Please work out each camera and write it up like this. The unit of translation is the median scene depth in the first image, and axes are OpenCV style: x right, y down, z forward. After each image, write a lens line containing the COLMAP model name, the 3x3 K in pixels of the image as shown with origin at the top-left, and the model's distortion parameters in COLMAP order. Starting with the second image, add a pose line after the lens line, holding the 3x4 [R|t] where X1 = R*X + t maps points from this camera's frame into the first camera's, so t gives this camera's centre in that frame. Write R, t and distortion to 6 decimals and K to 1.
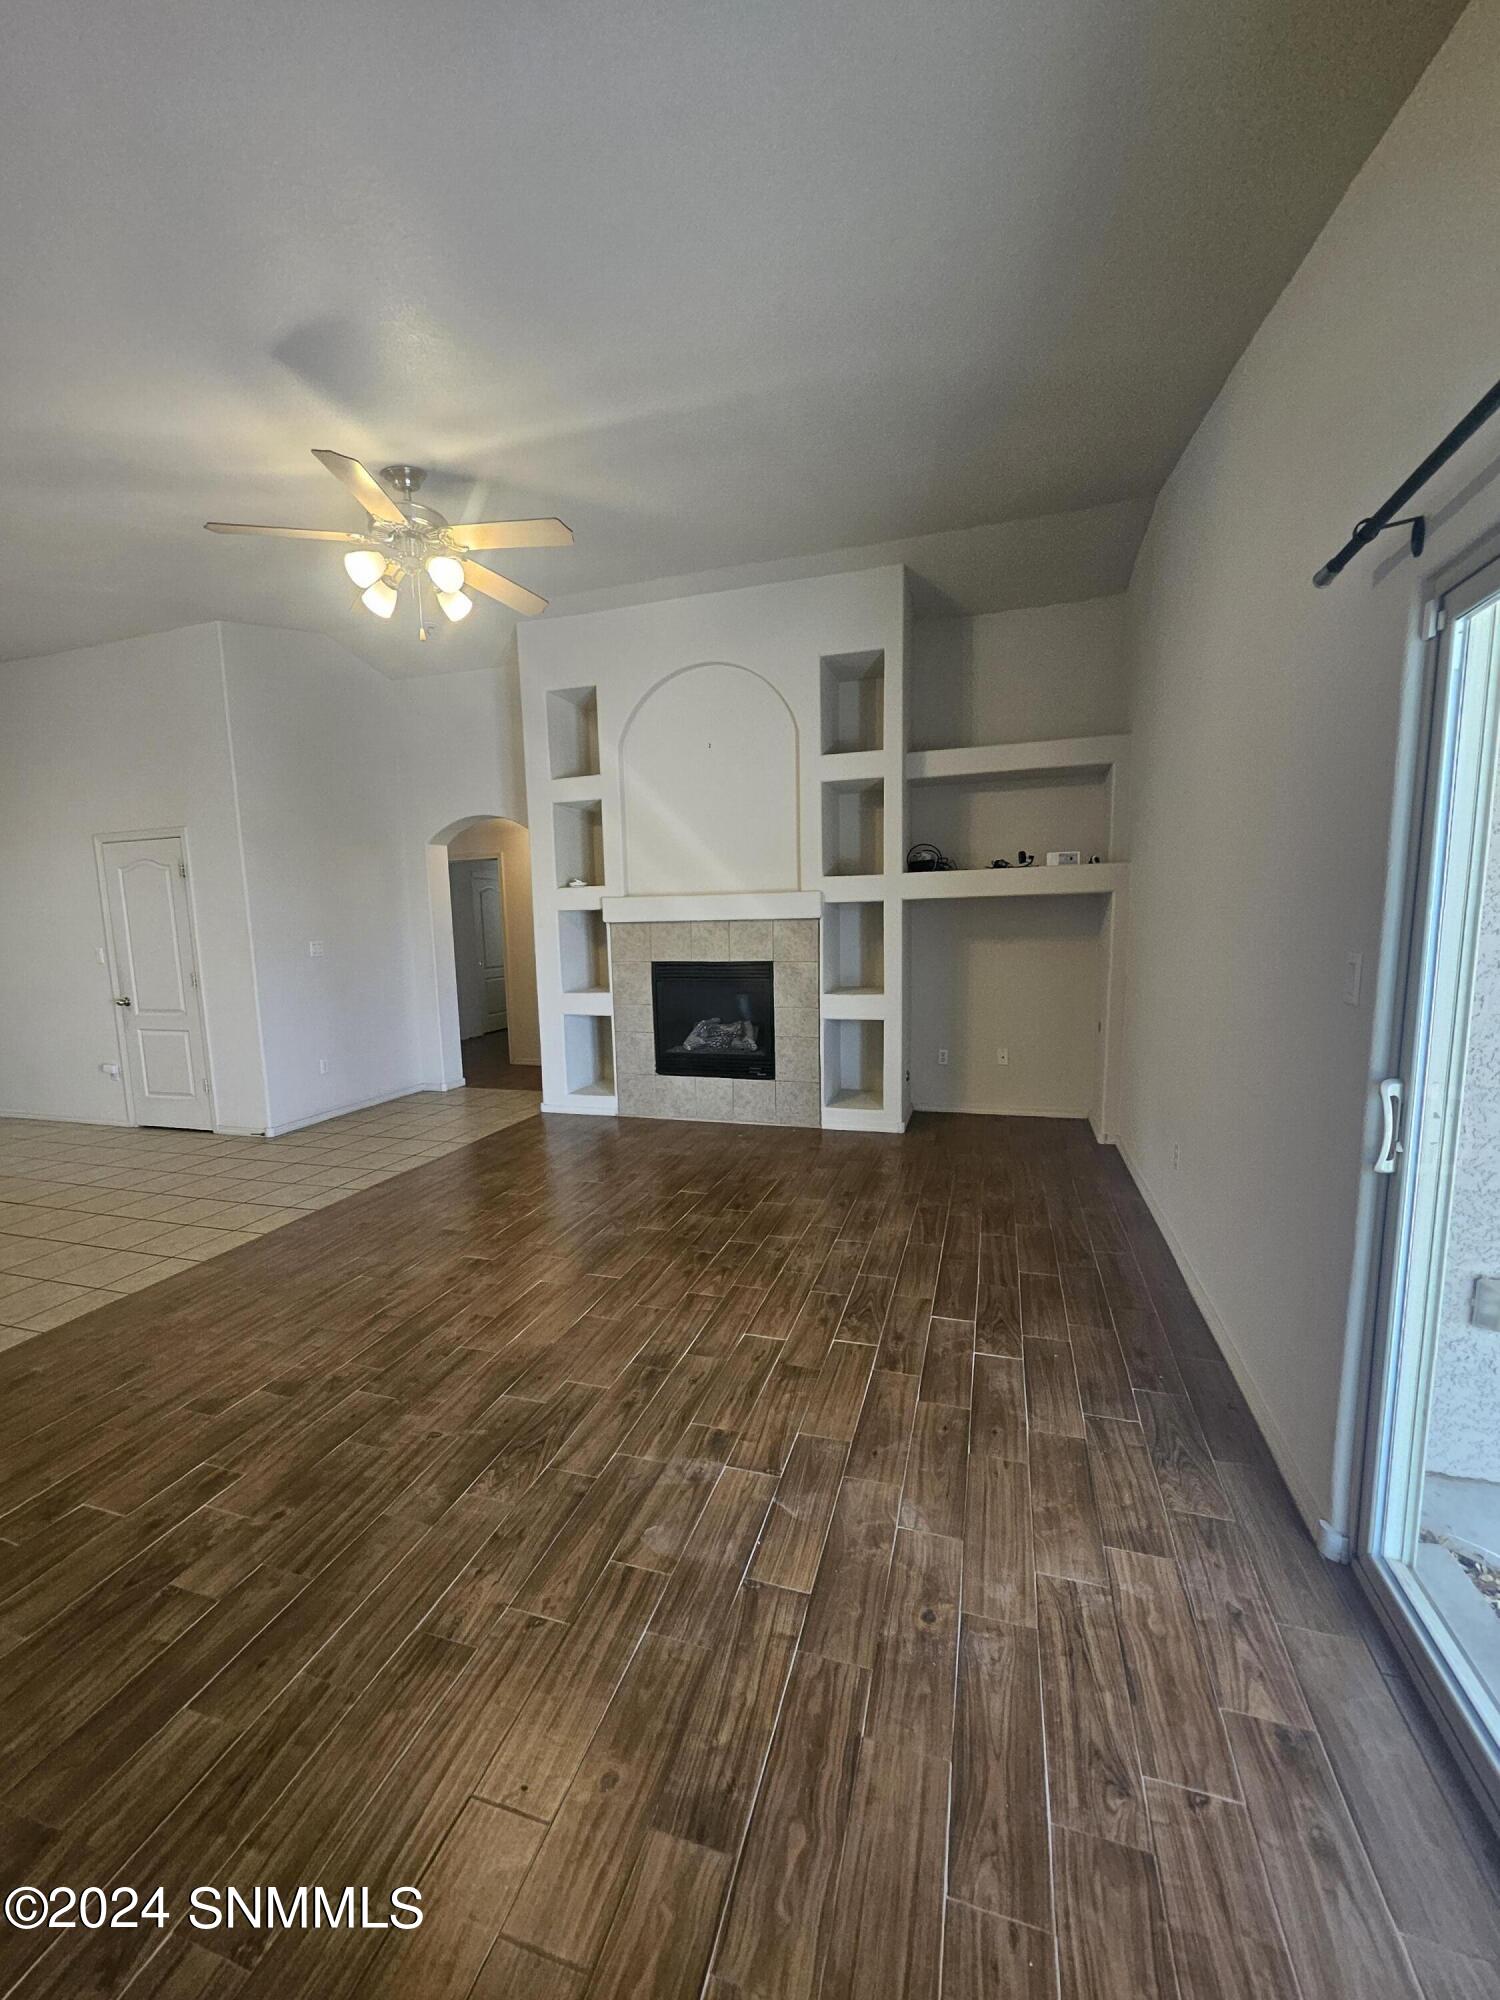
lens RADIAL K [[796.3, 0, 743.9], [0, 796.3, 1021.7], [0, 0, 1]] dist [-0.001243, -0.000377]
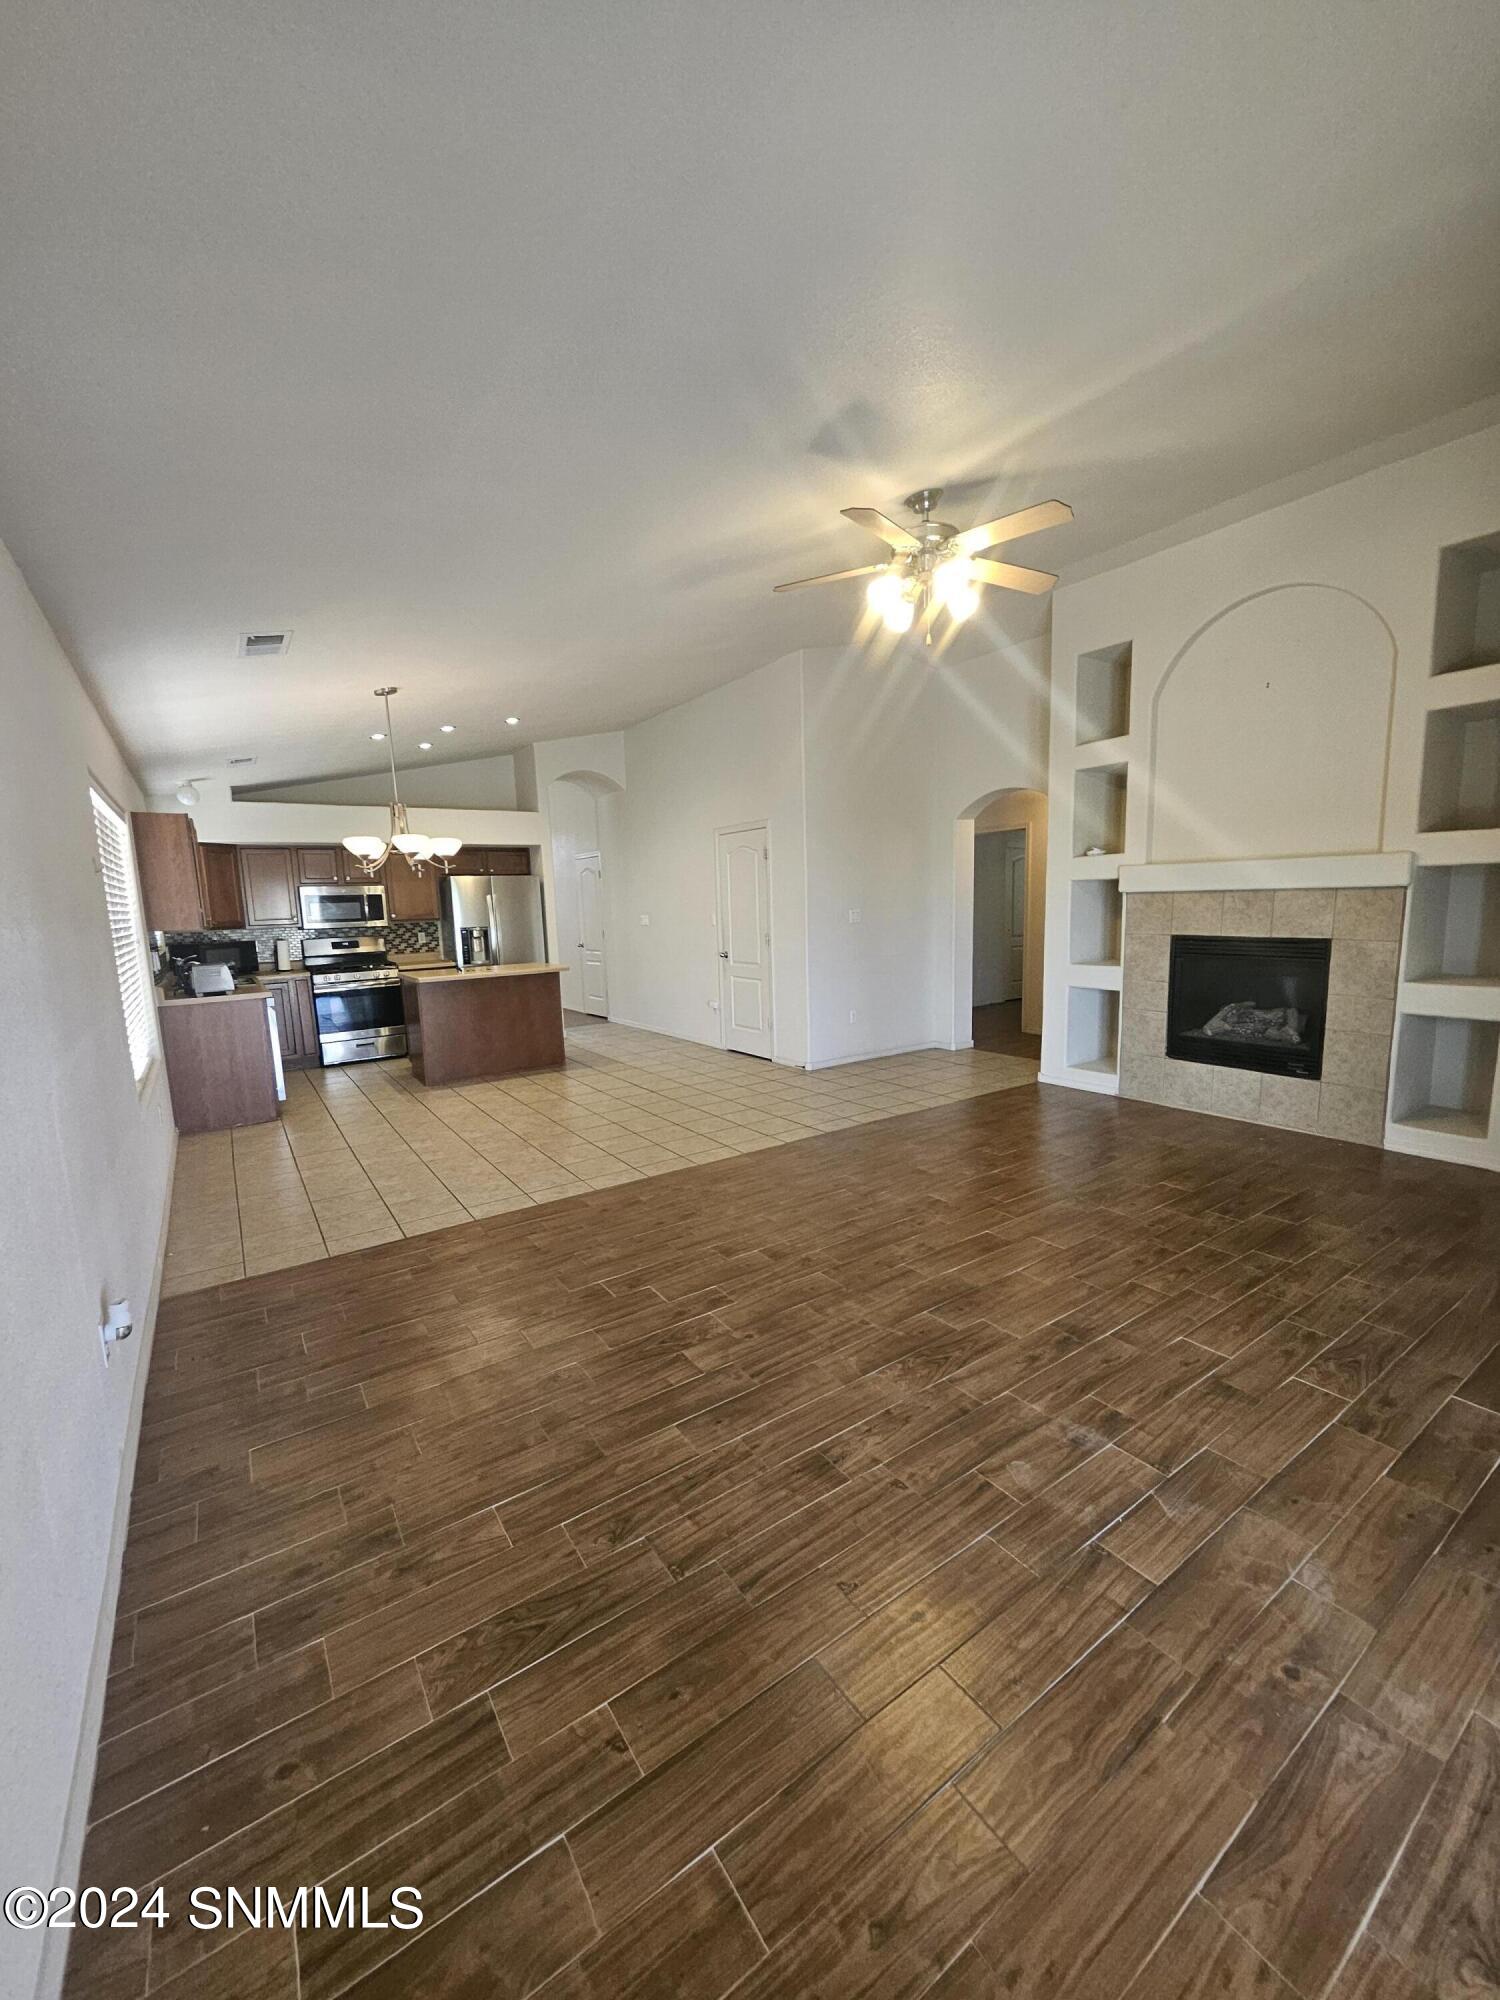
lens RADIAL K [[796.3, 0, 743.9], [0, 796.3, 1021.7], [0, 0, 1]] dist [-0.001243, -0.000377]
pose [[0.783835, 0.092590, -0.614027, 0.133559], [-0.066753, 0.995655, 0.064924, -0.004753], [0.617371, -0.009902, 0.786610, -0.052592]]
